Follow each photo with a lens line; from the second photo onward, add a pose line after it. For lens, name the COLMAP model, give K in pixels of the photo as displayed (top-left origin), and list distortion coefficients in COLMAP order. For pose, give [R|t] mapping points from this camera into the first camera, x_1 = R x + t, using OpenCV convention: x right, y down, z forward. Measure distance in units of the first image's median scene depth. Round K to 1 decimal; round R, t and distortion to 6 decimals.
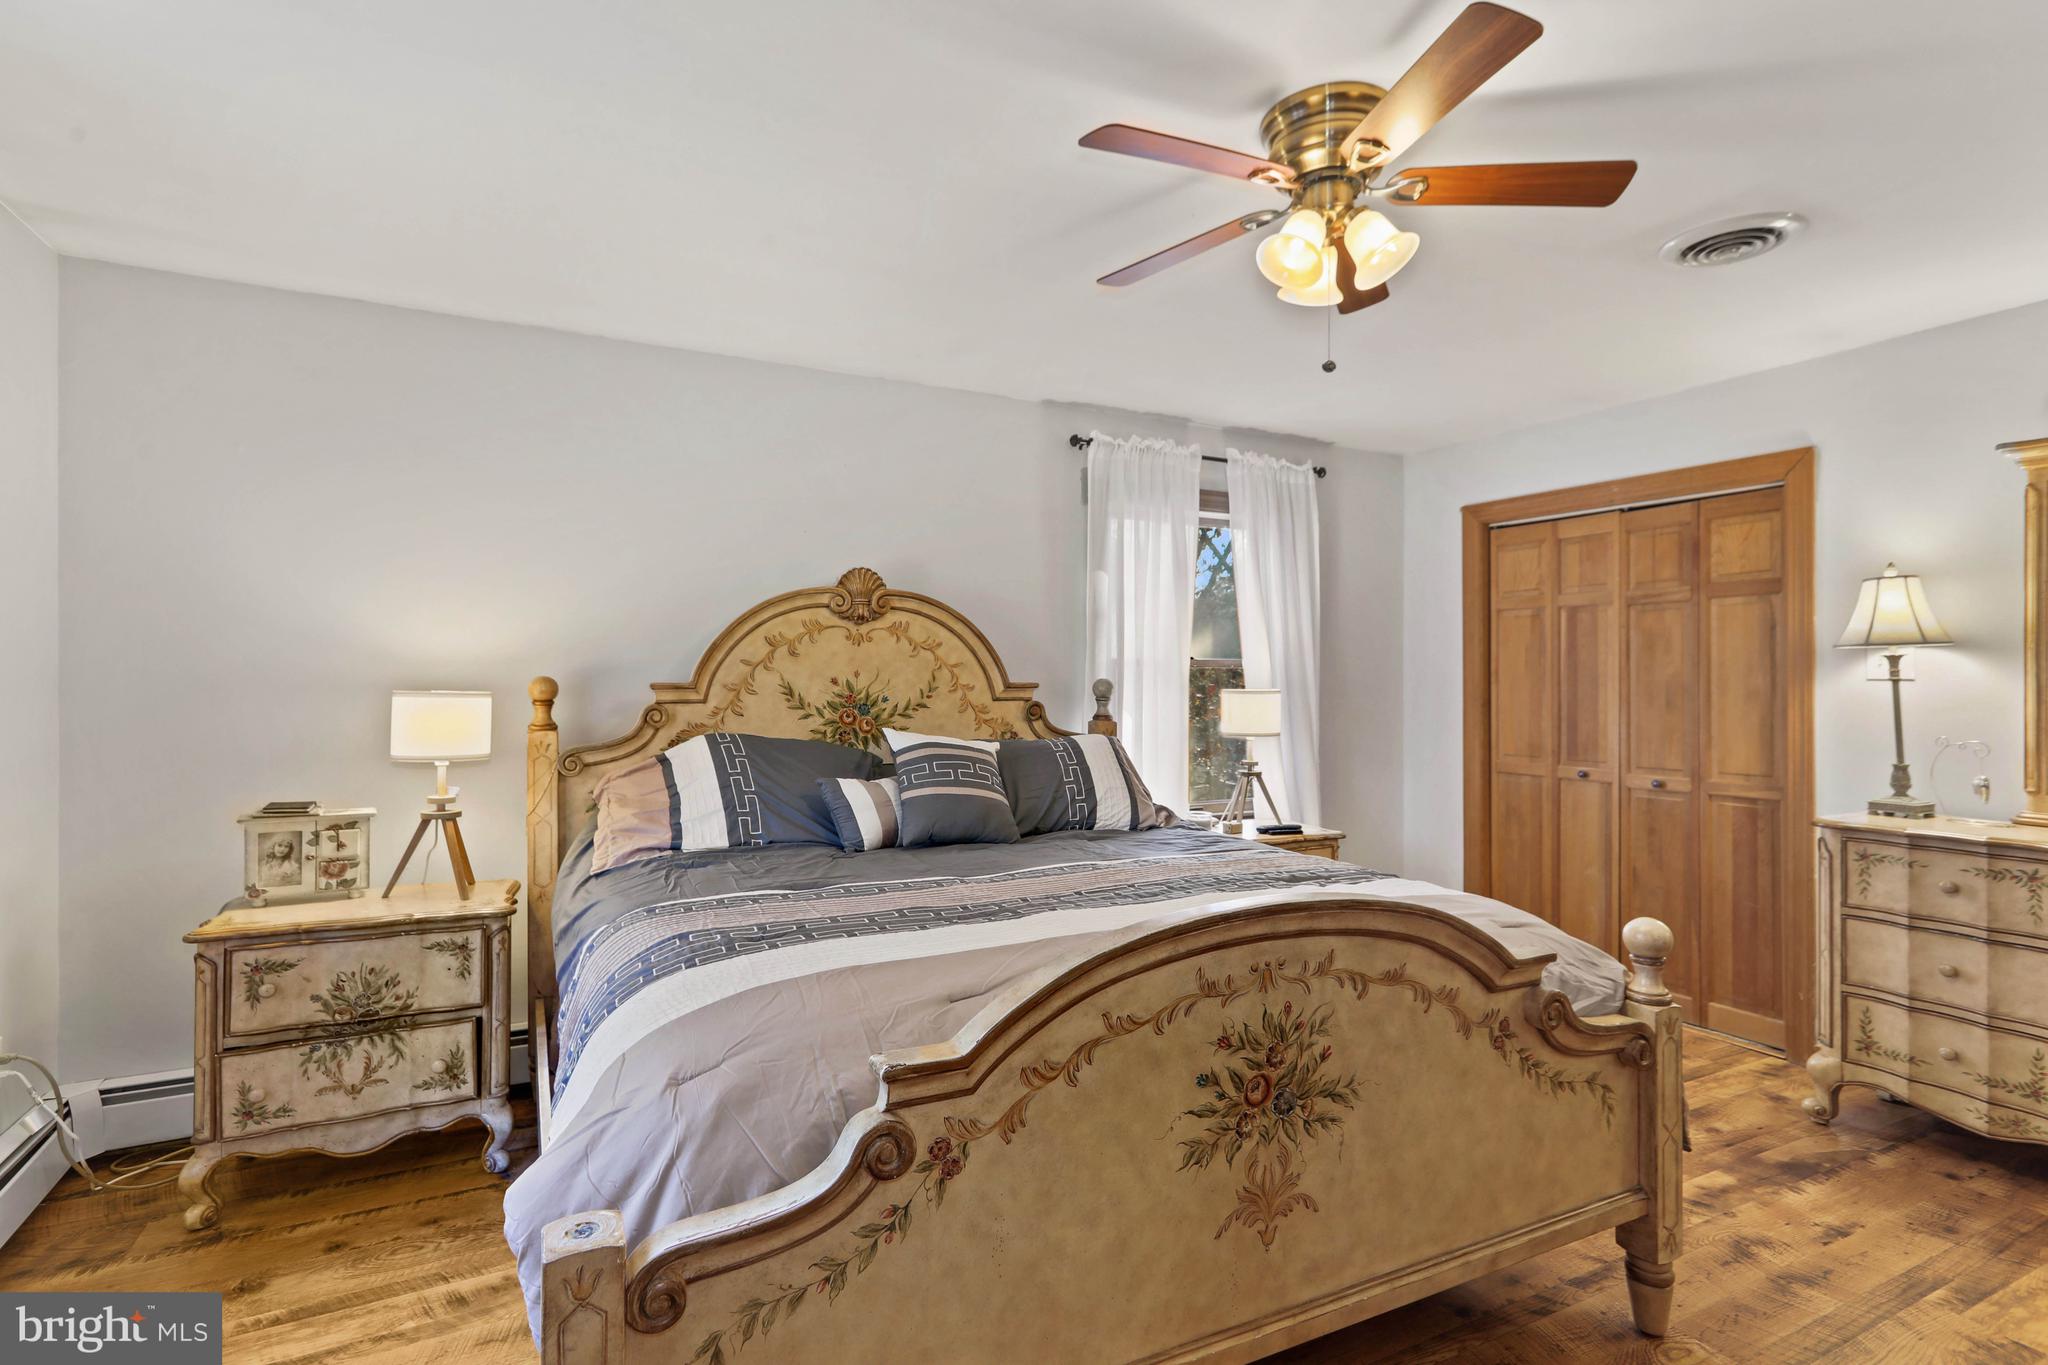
lens RADIAL K [[965.3, 0, 1024.0], [0, 965.3, 682.5], [0, 0, 1]] dist [-0.013321, 0.015371]
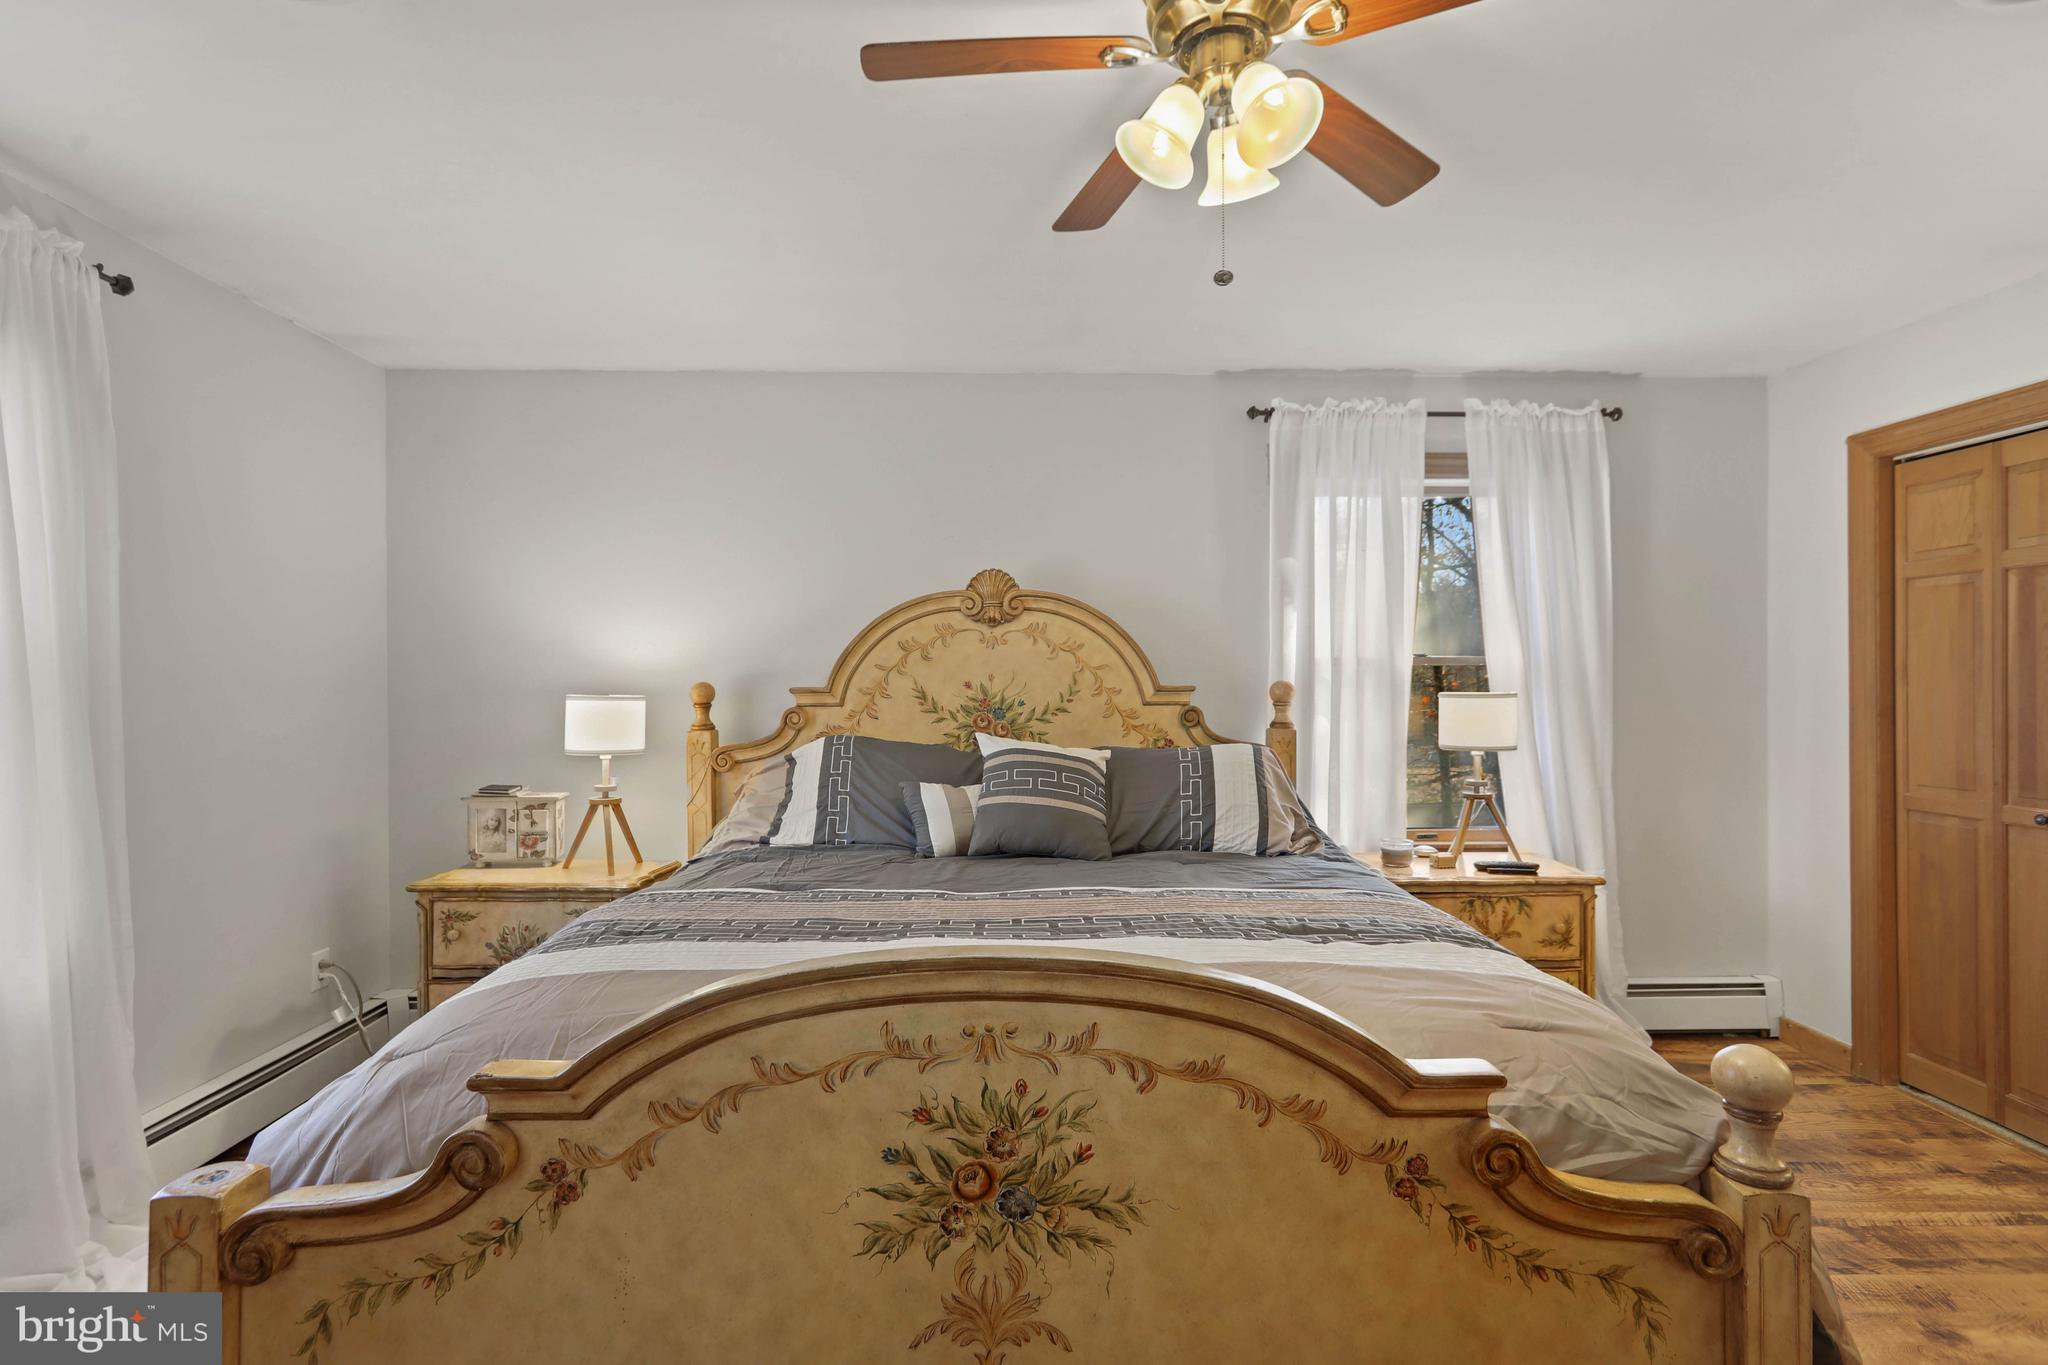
lens RADIAL K [[965.0, 0, 1018.3], [0, 965.0, 691.0], [0, 0, 1]] dist [-0.009903, 0.011698]
pose [[0.906244, -0.002850, -0.422746, 0.403383], [0.004465, 0.999986, 0.002831, 0.003417], [0.422732, -0.004453, 0.906244, 0.179603]]
